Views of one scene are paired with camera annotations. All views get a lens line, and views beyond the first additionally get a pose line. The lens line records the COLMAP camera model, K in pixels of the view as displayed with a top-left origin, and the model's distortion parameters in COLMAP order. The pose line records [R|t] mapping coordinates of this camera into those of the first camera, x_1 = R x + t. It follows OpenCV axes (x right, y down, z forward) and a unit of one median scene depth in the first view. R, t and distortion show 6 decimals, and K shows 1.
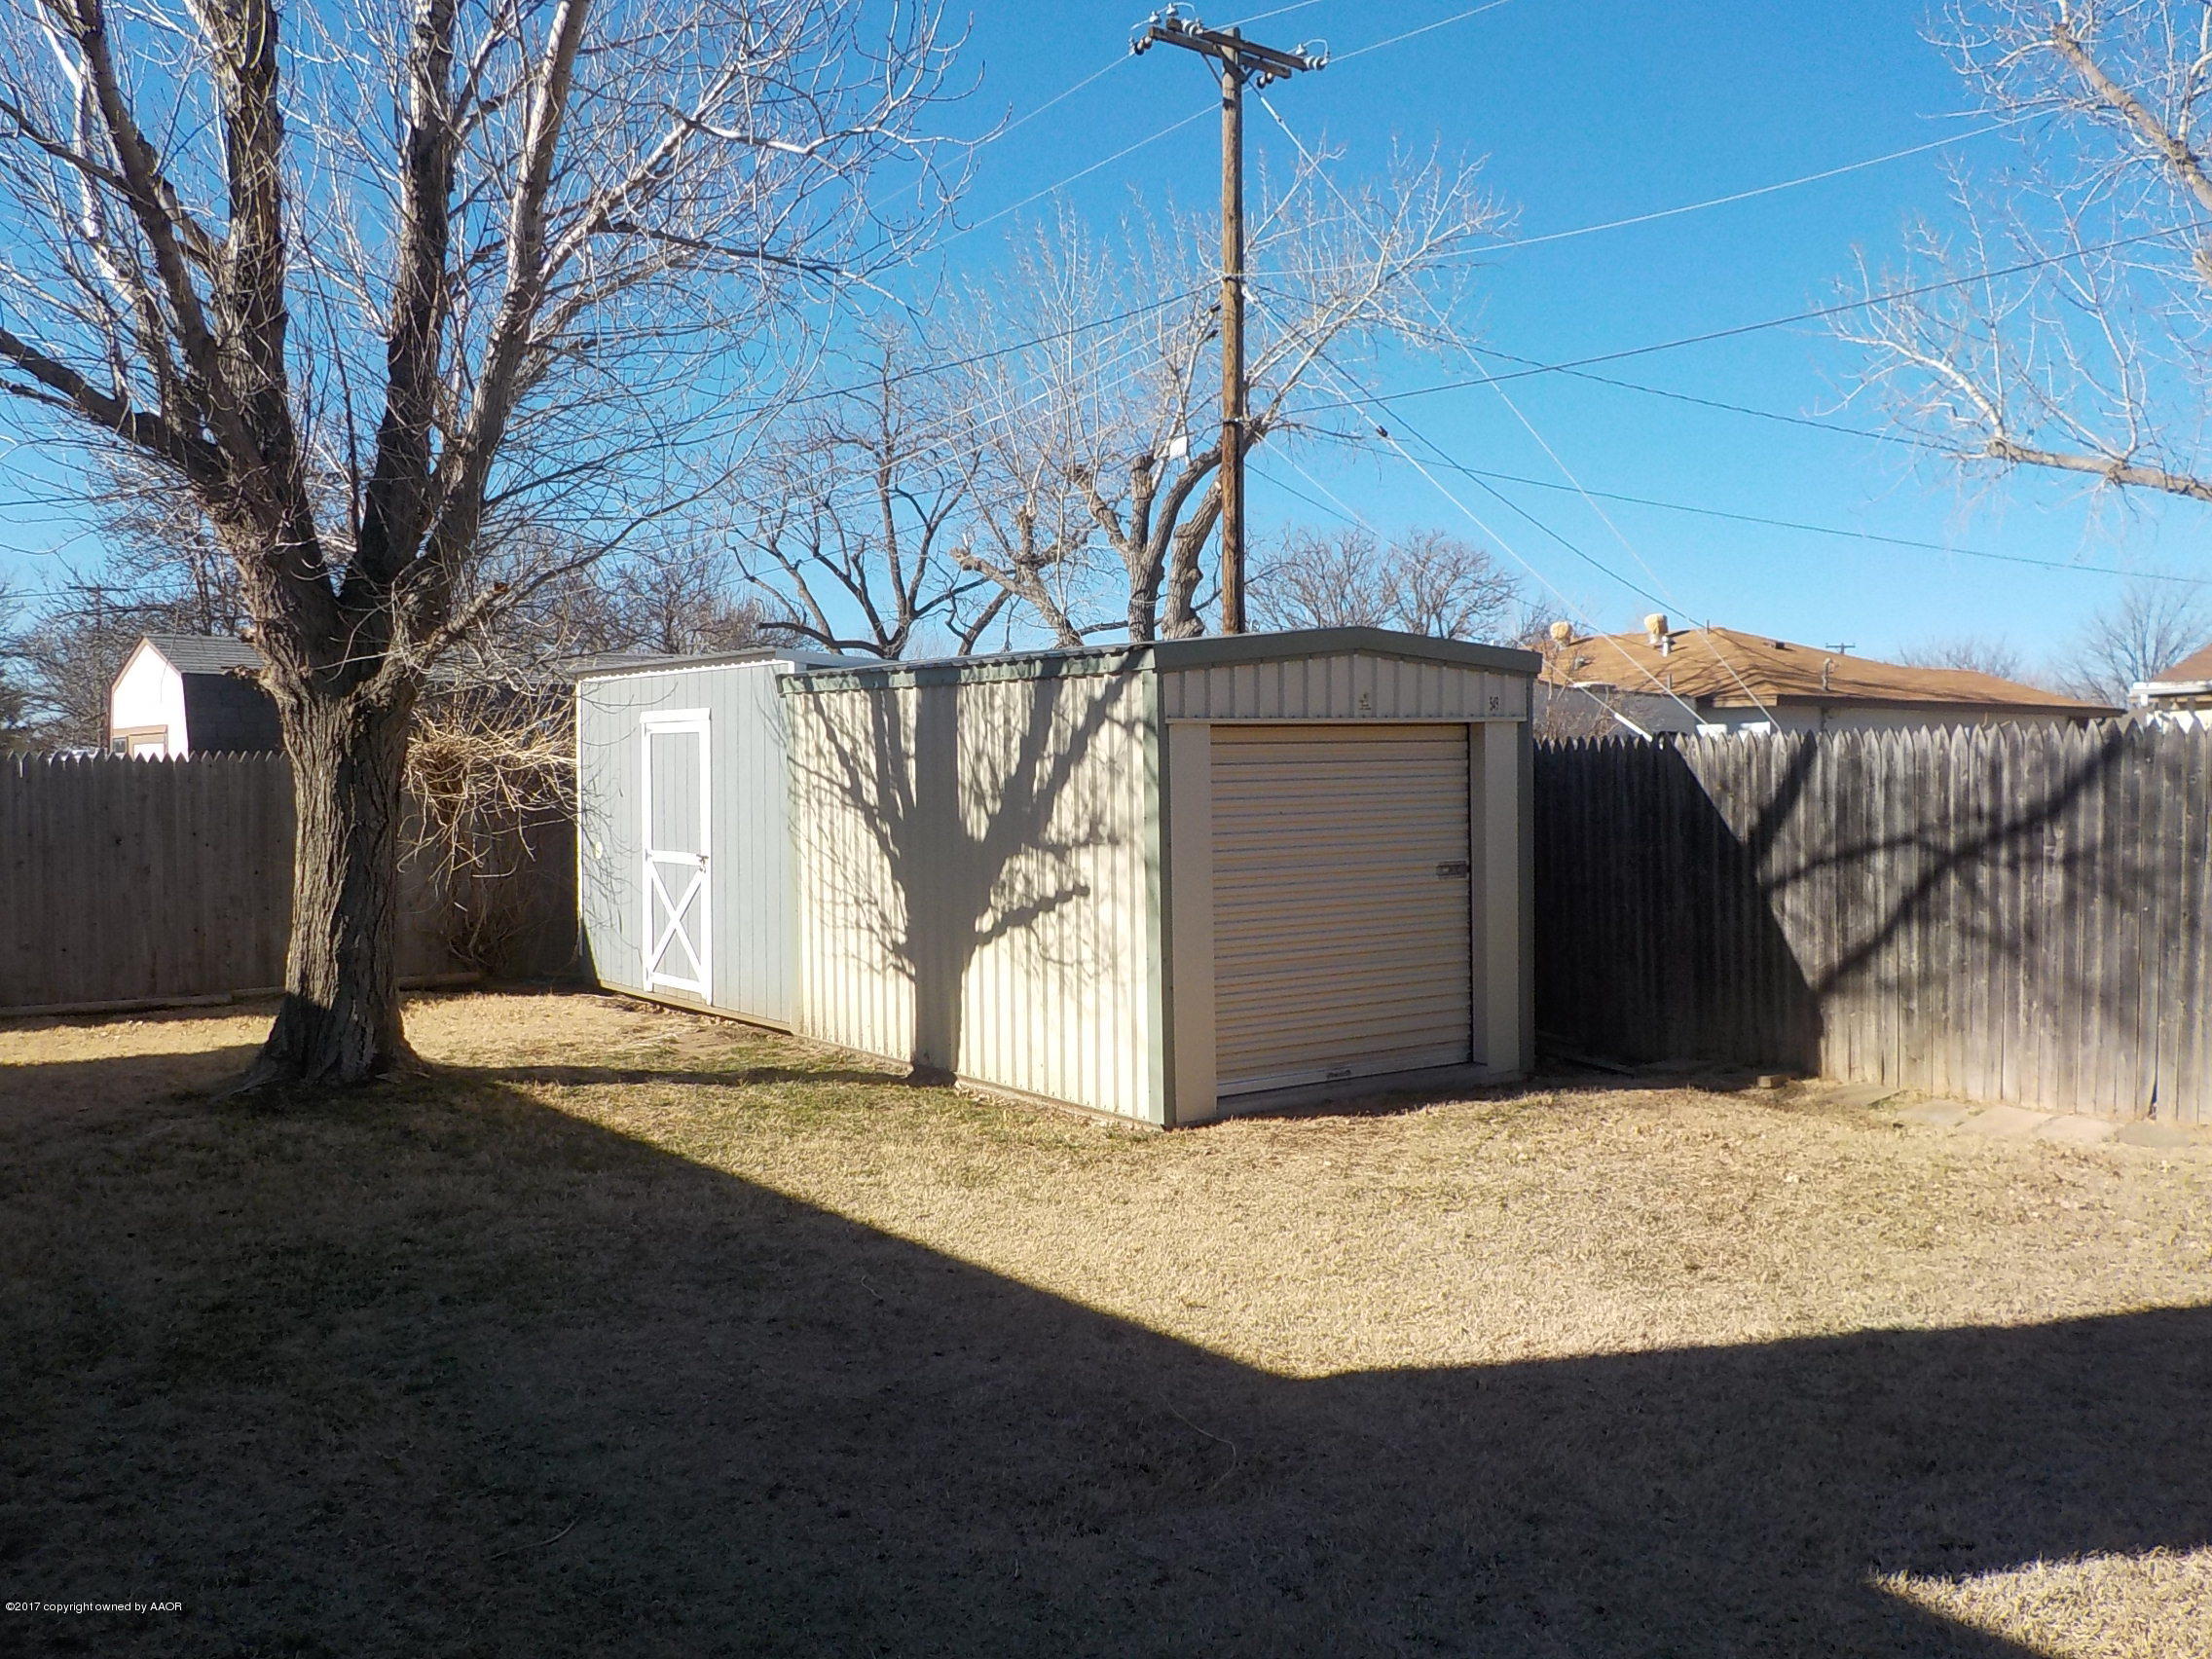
lens RADIAL K [[1949.0, 0, 1103.0], [0, 1949.0, 821.0], [0, 0, 1]] dist [0.006999, -0.002037]
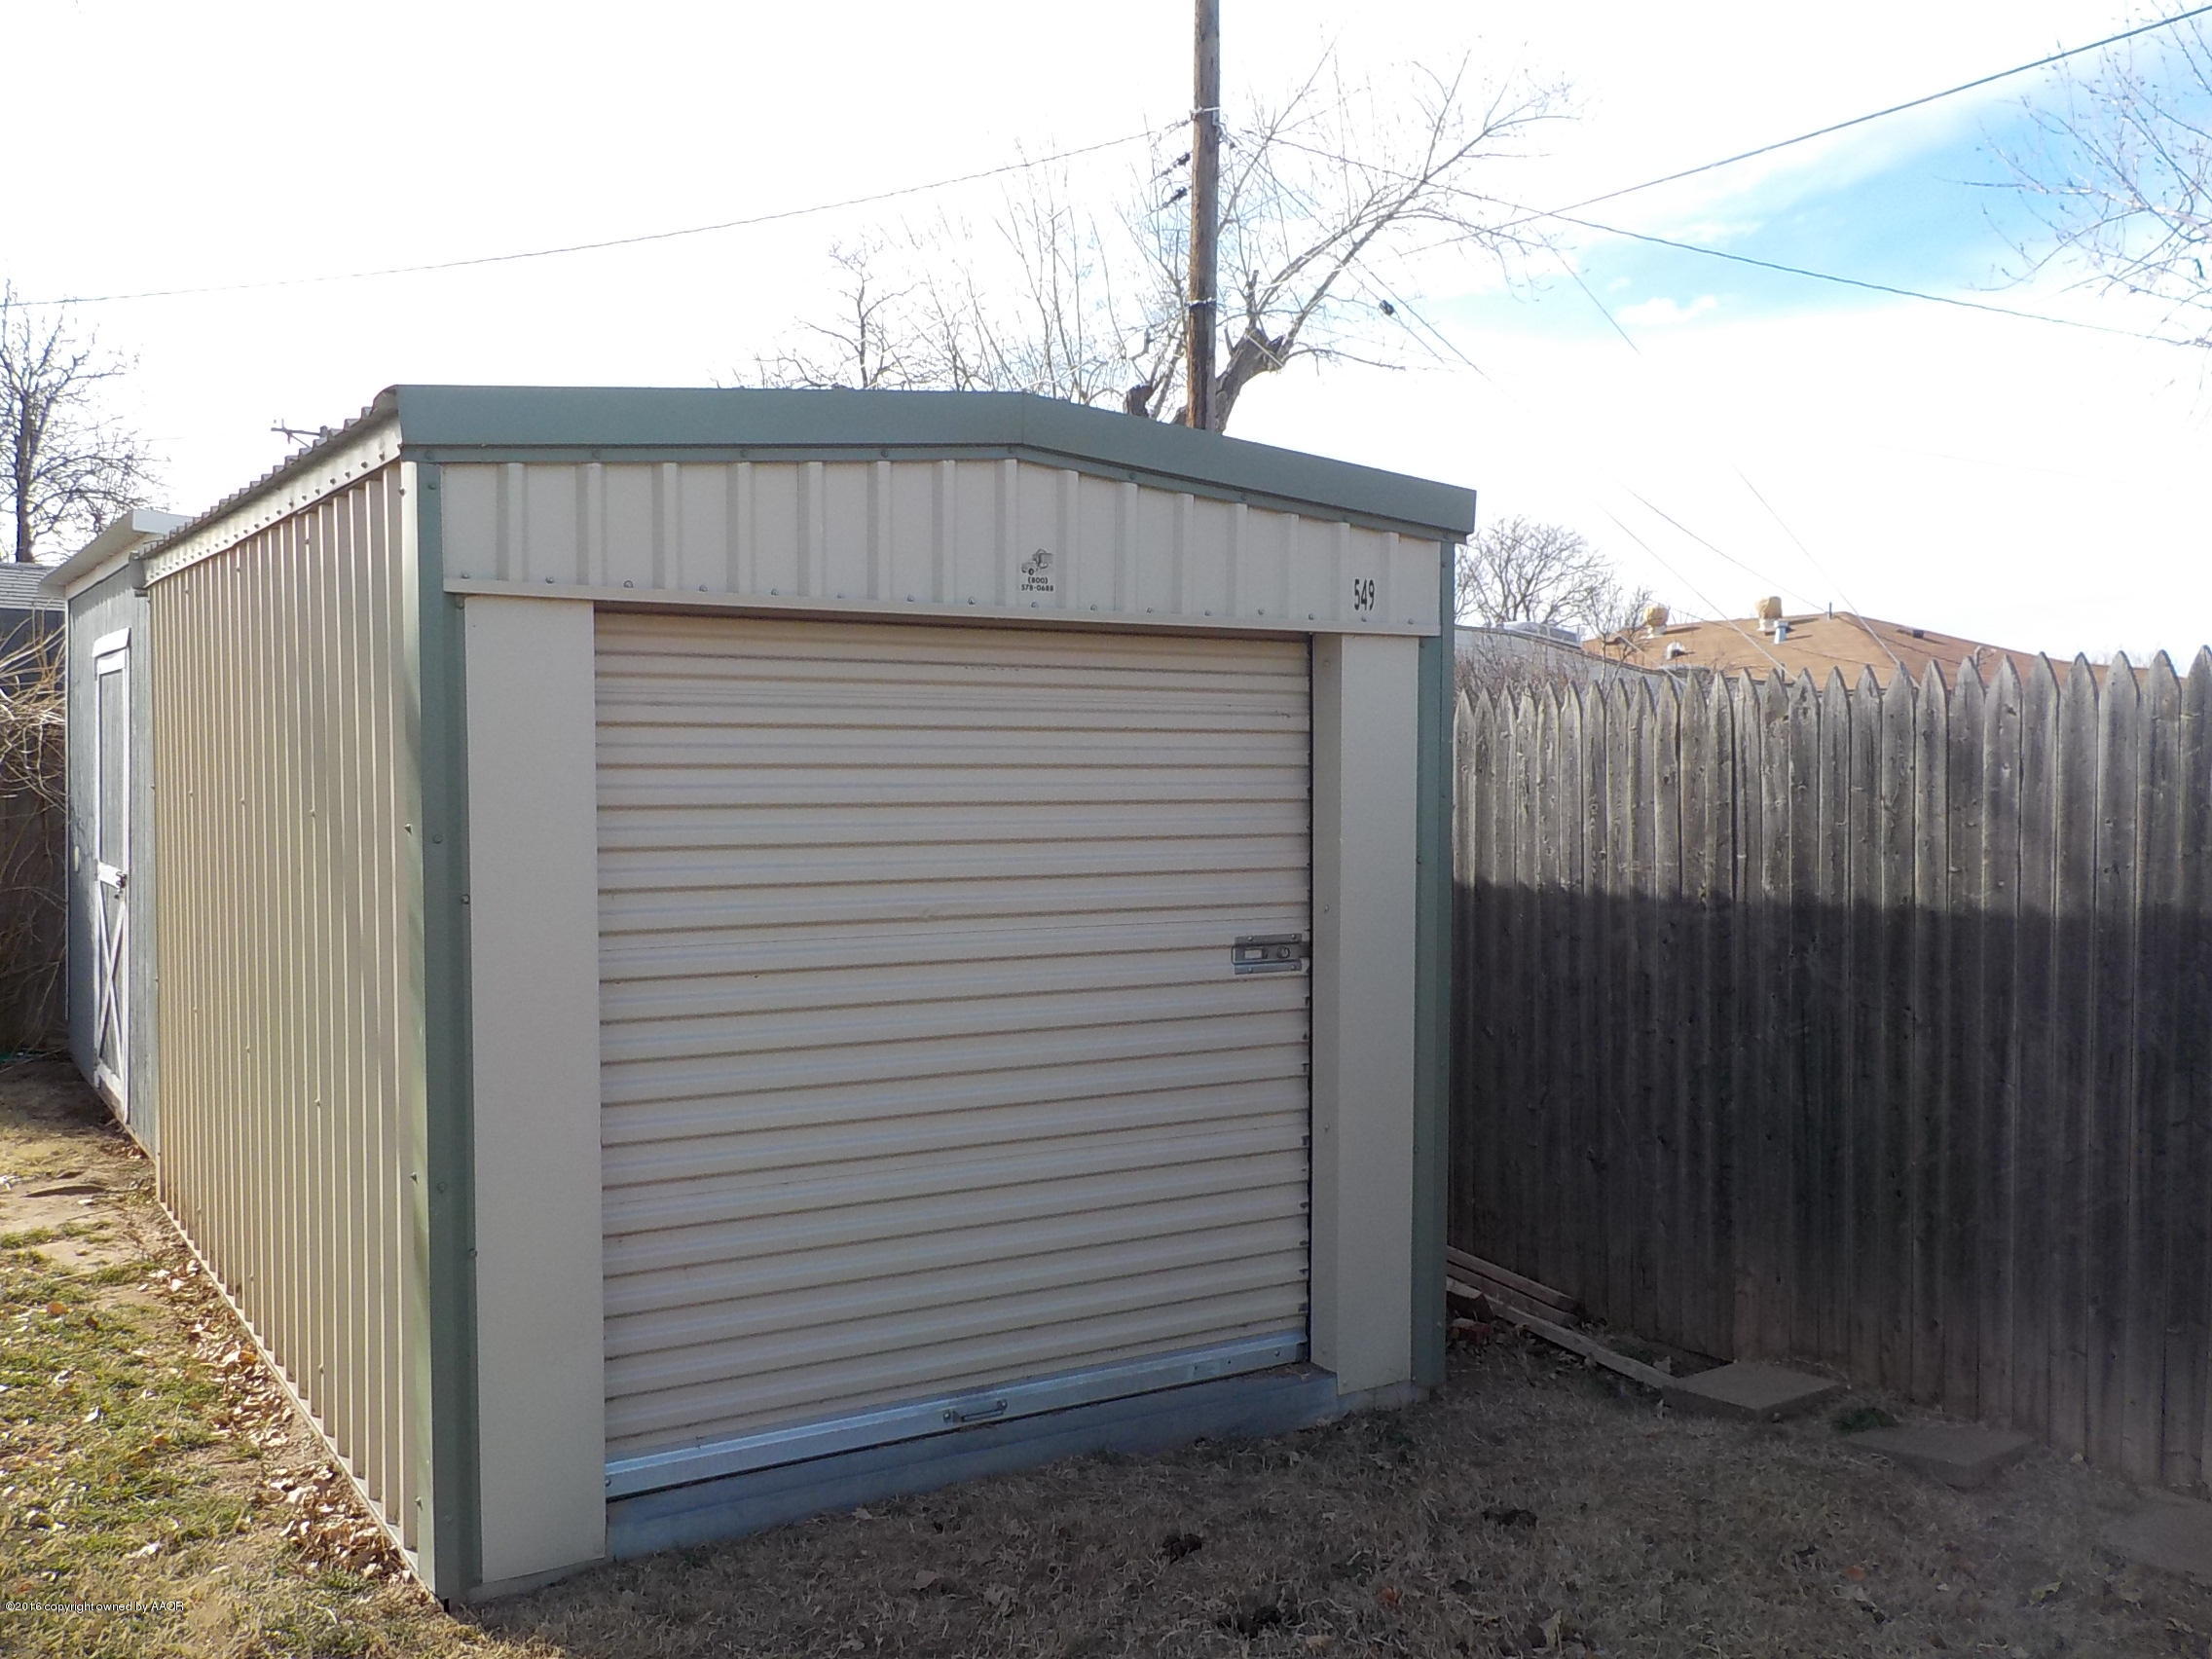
lens RADIAL K [[1949.0, 0, 1108.8], [0, 1949.0, 837.6], [0, 0, 1]] dist [0.006999, -0.002037]
pose [[0.998534, 0.016901, -0.051427, 0.164286], [-0.016648, 0.999847, 0.005347, -0.004159], [0.051510, -0.004483, 0.998662, 0.533851]]
